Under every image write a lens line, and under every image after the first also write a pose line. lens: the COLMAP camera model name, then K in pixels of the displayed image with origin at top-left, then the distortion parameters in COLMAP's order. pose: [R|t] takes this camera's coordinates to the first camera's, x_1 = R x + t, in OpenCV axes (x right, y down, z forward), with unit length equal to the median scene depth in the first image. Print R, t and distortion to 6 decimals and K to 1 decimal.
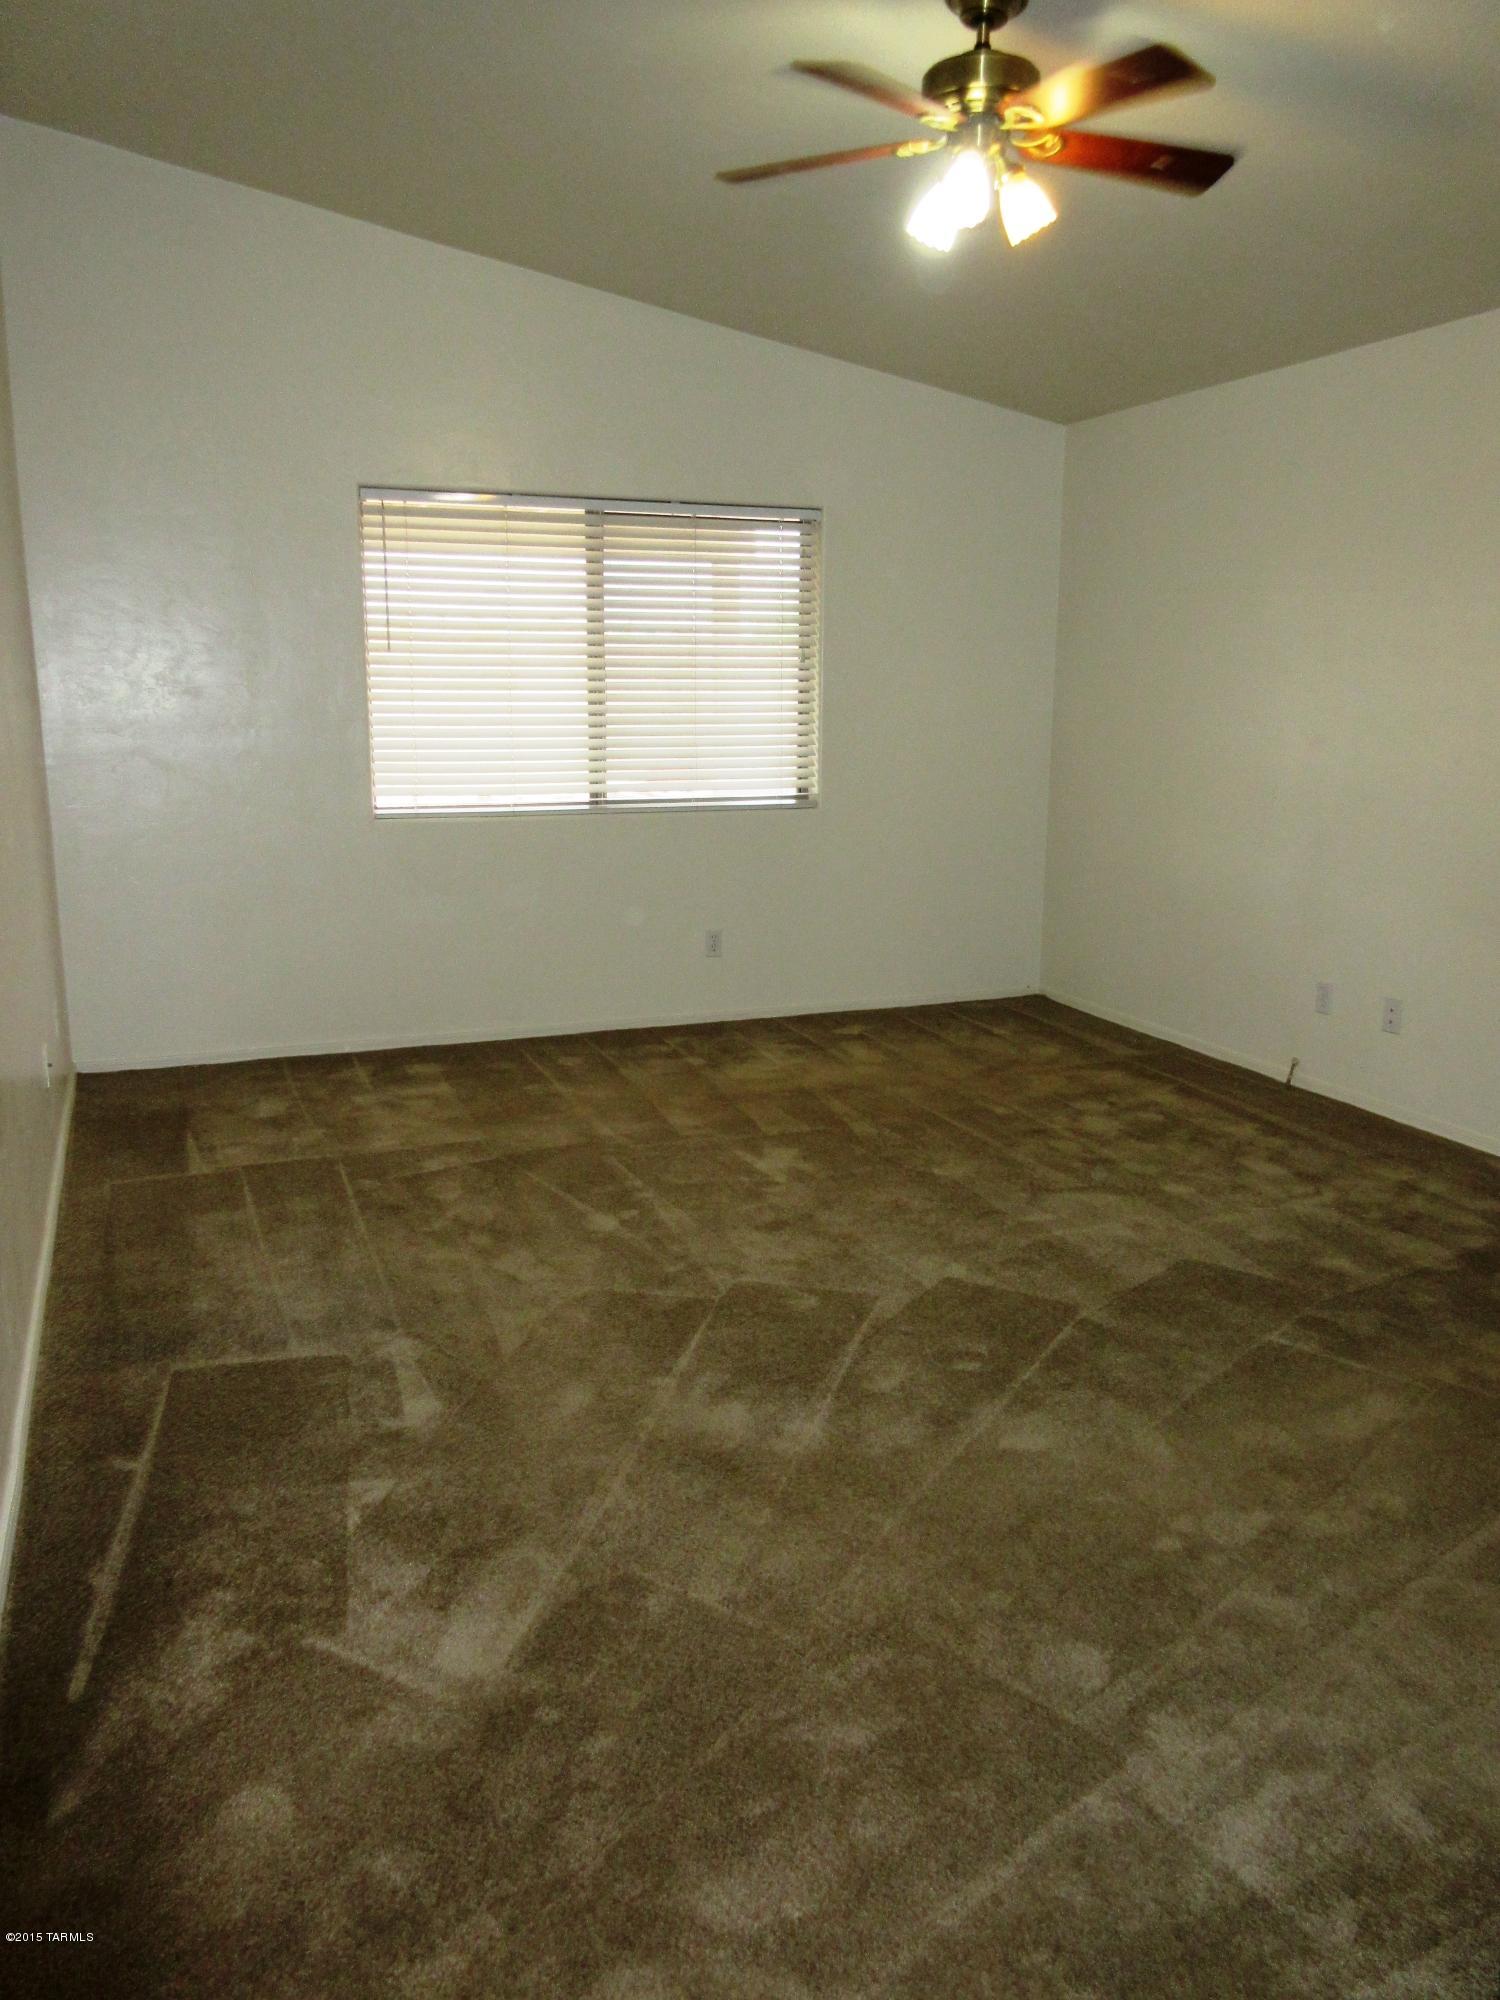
lens RADIAL K [[1523.0, 0, 750.0], [0, 1523.0, 1000.0], [0, 0, 1]] dist [0.009976, 0.000837]
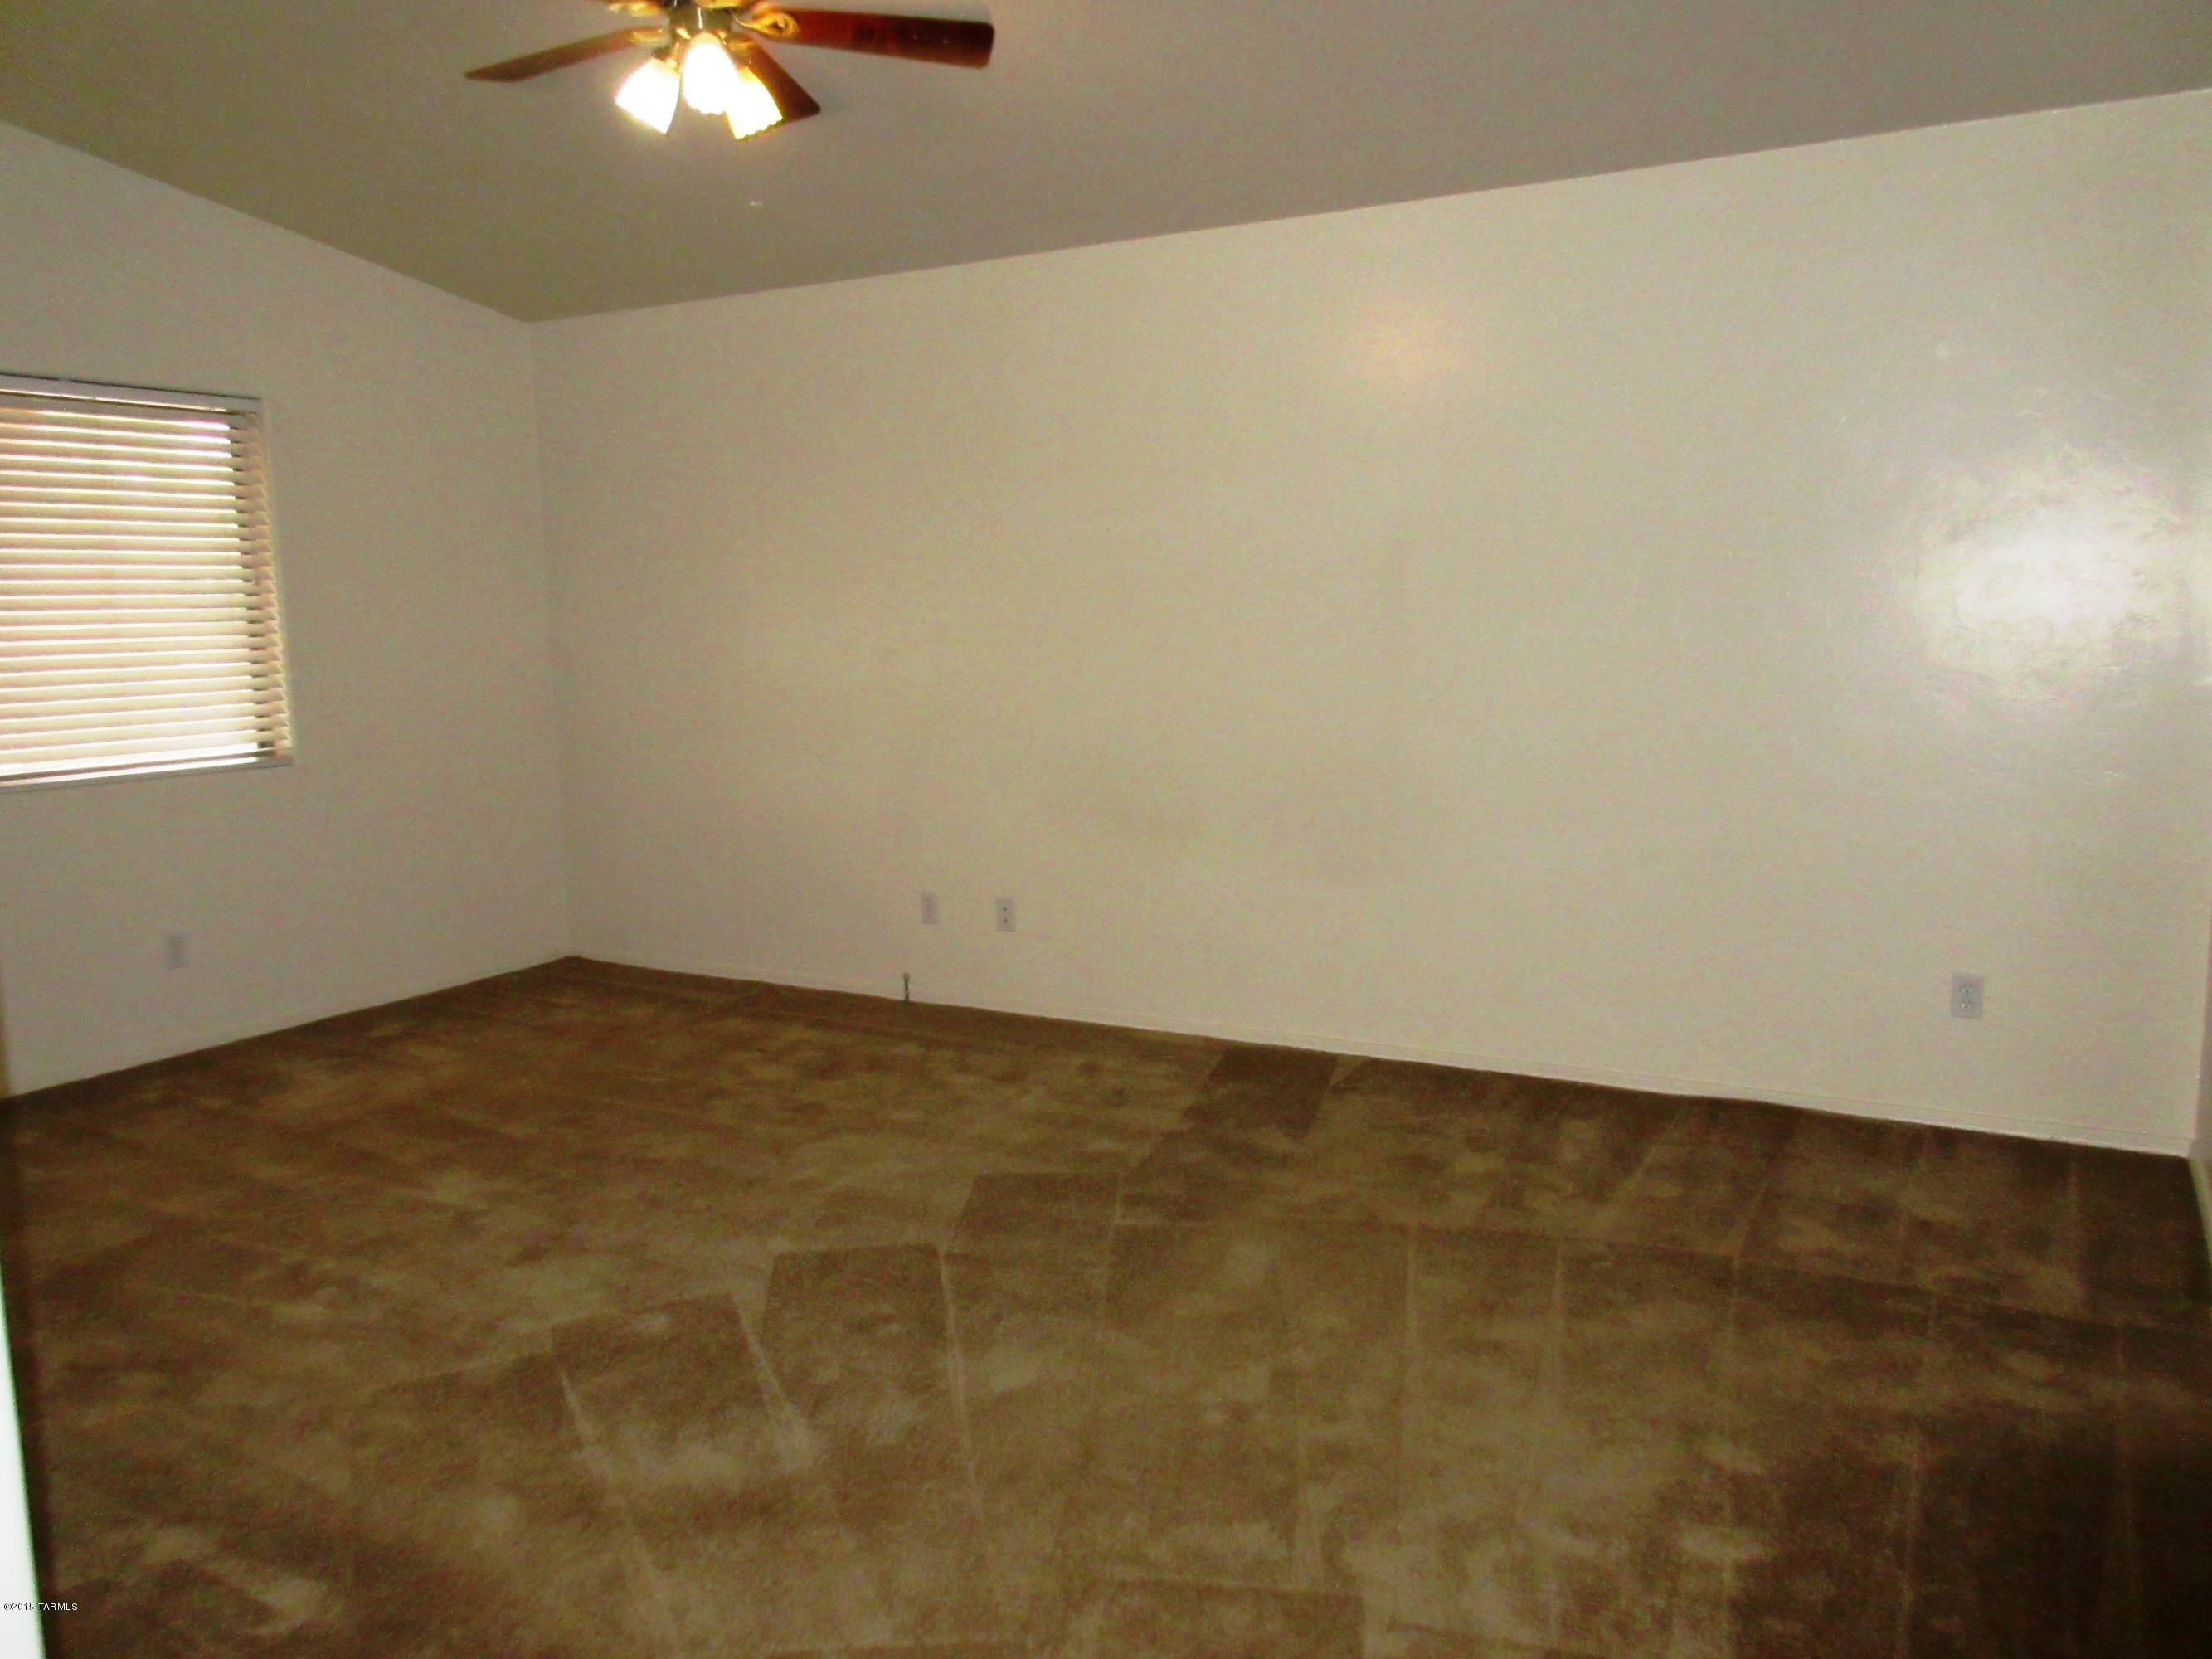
lens RADIAL K [[1684.5, 0, 1106.0], [0, 1684.5, 829.5], [0, 0, 1]] dist [0.009976, 0.000837]
pose [[0.779606, -0.102578, 0.617812, -0.310465], [0.150101, 0.988347, -0.025309, -0.010310], [-0.608017, 0.112465, 0.785918, 0.080619]]
